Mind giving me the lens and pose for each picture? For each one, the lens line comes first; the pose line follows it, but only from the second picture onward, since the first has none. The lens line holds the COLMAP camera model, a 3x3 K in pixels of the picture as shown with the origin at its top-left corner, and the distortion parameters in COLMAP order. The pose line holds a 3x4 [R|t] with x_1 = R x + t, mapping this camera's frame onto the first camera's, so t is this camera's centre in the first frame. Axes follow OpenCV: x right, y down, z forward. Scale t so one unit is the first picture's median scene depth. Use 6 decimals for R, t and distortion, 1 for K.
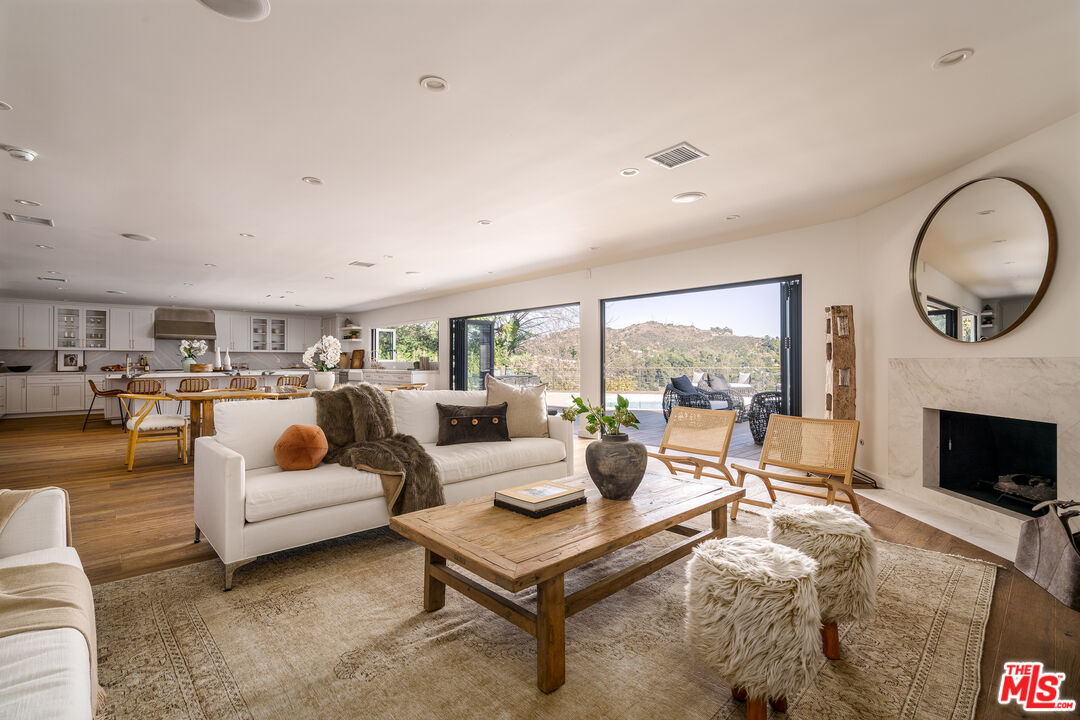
lens RADIAL K [[489.6, 0, 539.6], [0, 489.6, 353.2], [0, 0, 1]] dist [0.001859, -0.000473]
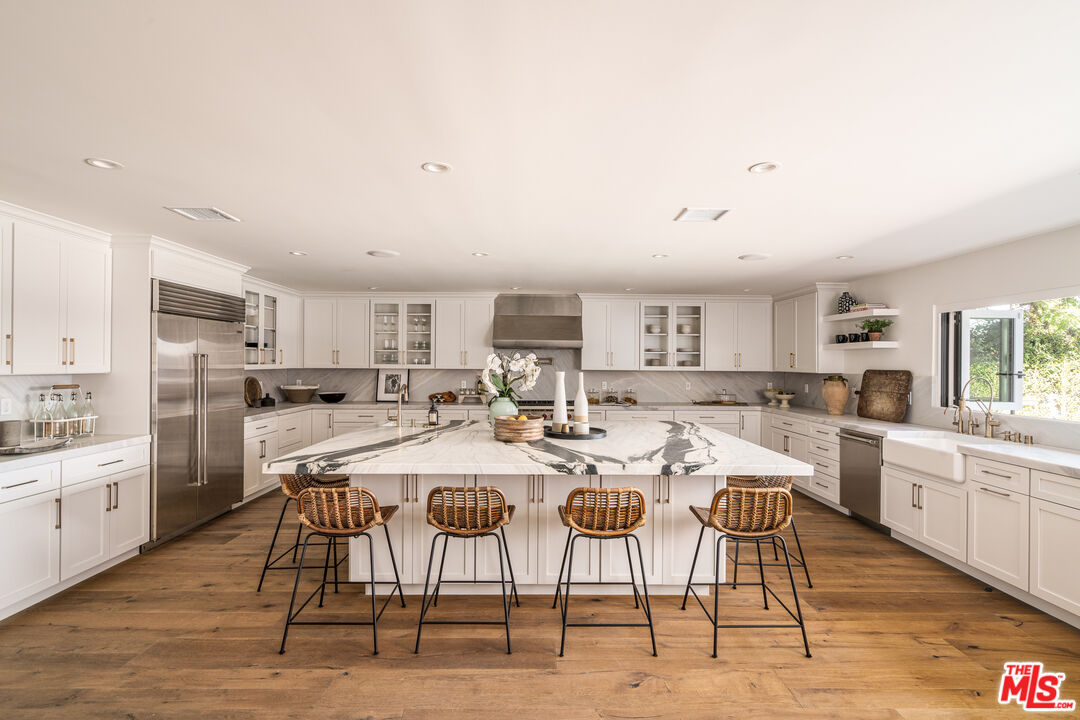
lens RADIAL K [[525.1, 0, 538.4], [0, 525.1, 361.3], [0, 0, 1]] dist [0.003200, -0.000313]
pose [[0.738491, 0.006790, -0.674229, -0.339584], [0.002427, 0.999916, 0.012729, -0.022441], [0.674259, -0.011037, 0.738413, 0.595775]]
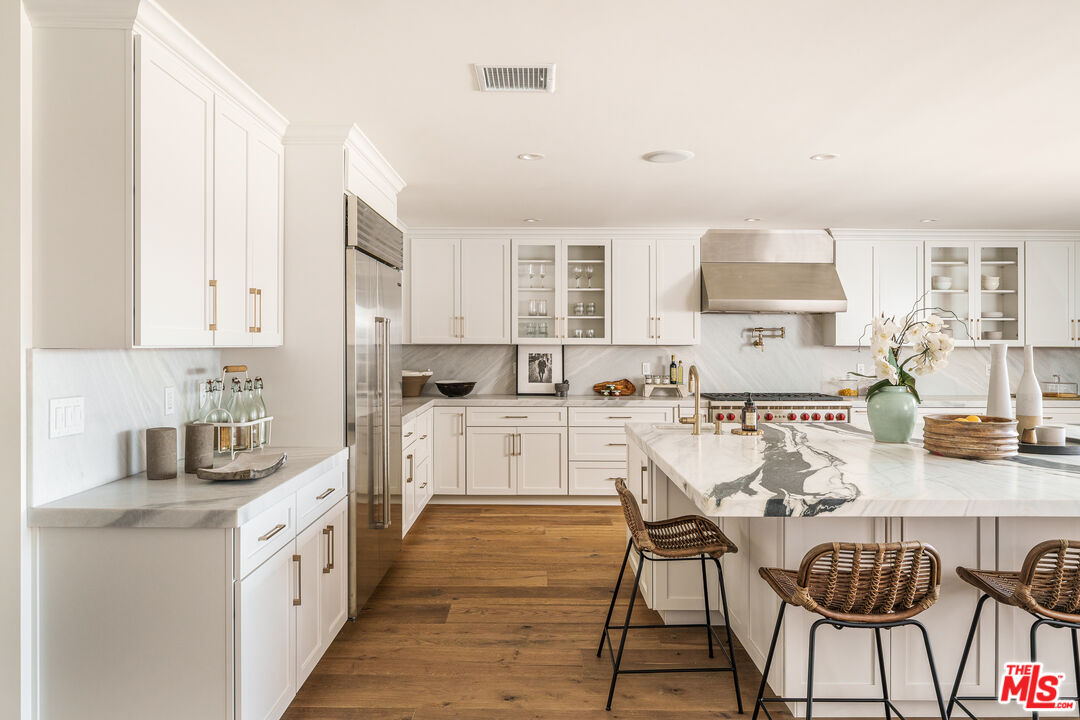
lens RADIAL K [[740.1, 0, 527.3], [0, 740.1, 339.1], [0, 0, 1]] dist [-0.007088, 0.005444]
pose [[0.727488, 0.003622, -0.686111, -0.506488], [0.005707, 0.999920, 0.011329, -0.016952], [0.686096, -0.012158, 0.727409, 0.508633]]
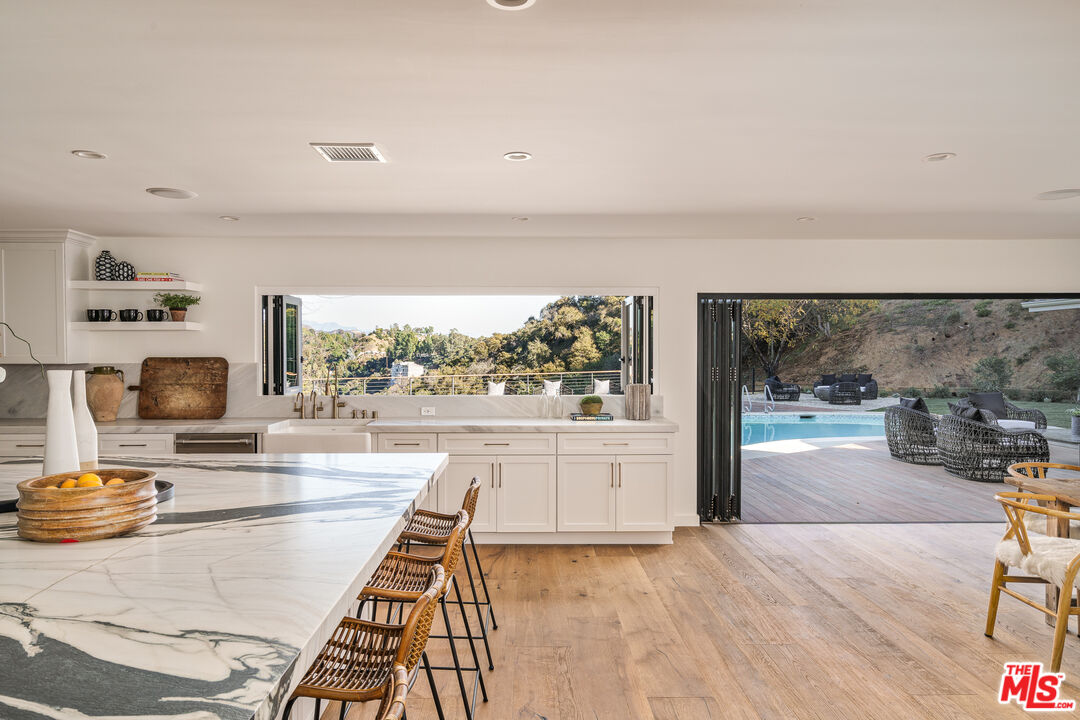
lens RADIAL K [[713.9, 0, 541.3], [0, 713.9, 359.5], [0, 0, 1]] dist [0.007856, -0.002325]
pose [[0.664106, -0.005001, 0.747621, -0.645167], [-0.015340, 0.999676, 0.020313, -0.020968], [-0.747481, -0.024959, 0.663814, 0.612459]]
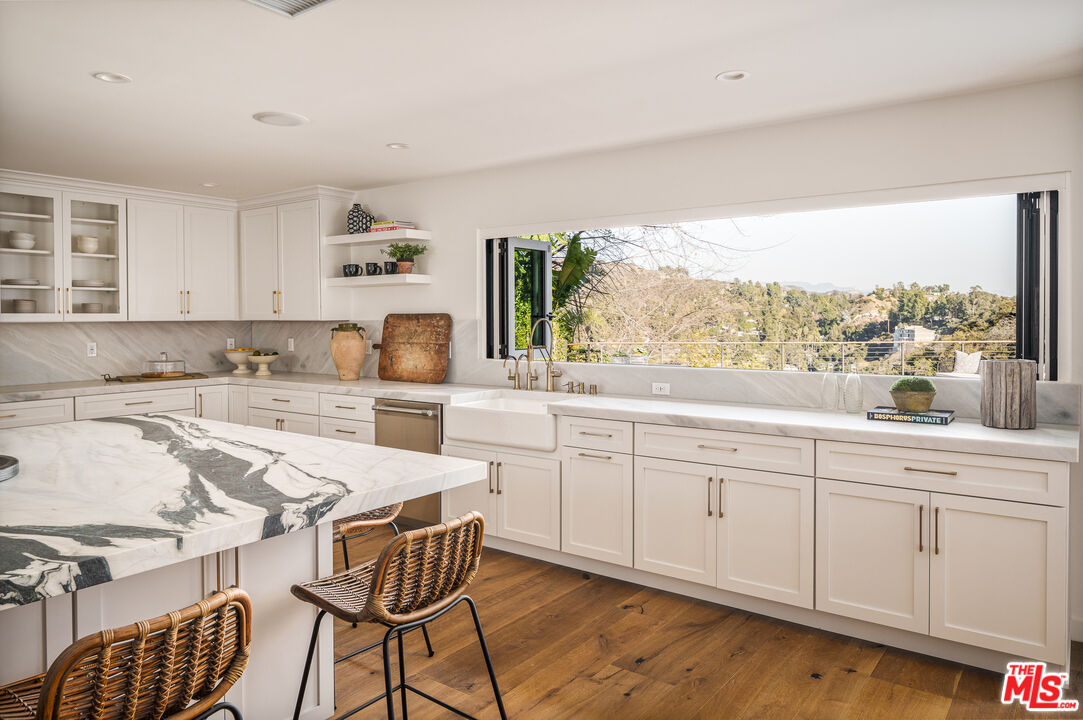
lens RADIAL K [[742.1, 0, 529.3], [0, 742.1, 325.5], [0, 0, 1]] dist [-0.007088, 0.005444]
pose [[0.984489, -0.003547, 0.175410, -0.440068], [-0.001697, 0.999556, 0.029736, -0.014765], [-0.175438, -0.029572, 0.984046, 0.658876]]
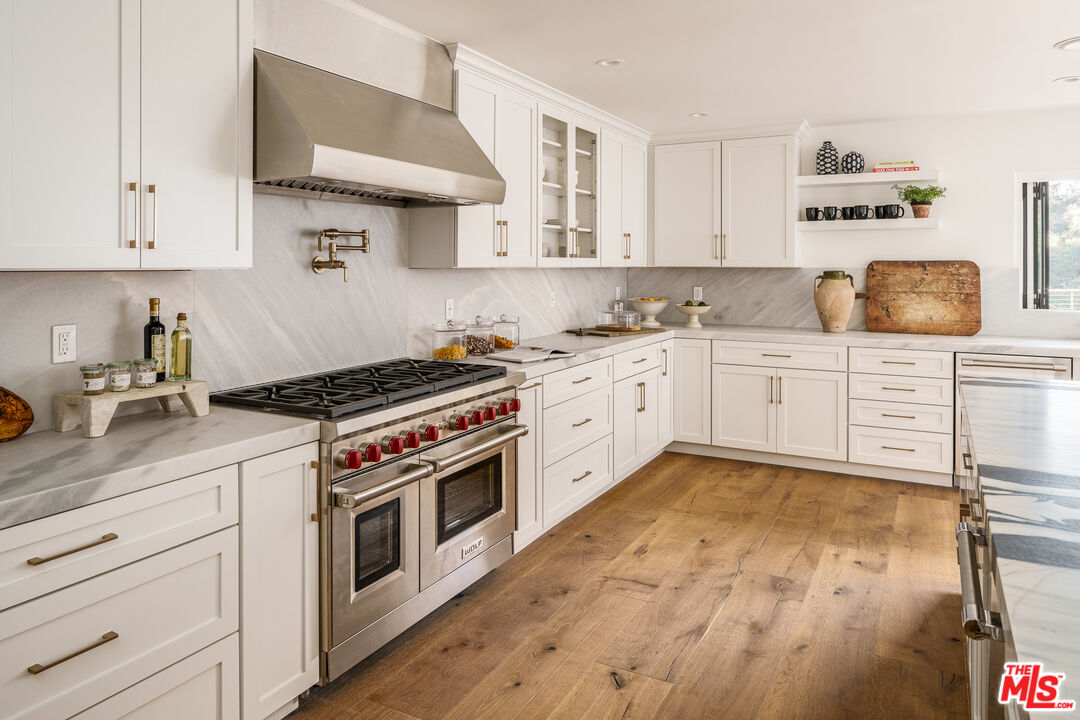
lens RADIAL K [[740.1, 0, 533.0], [0, 740.1, 266.5], [0, 0, 1]] dist [-0.007088, 0.005444]
pose [[0.949500, 0.004050, 0.313741, -0.797267], [-0.010777, 0.999748, 0.019709, -0.010722], [-0.313582, -0.022095, 0.949304, 0.796489]]
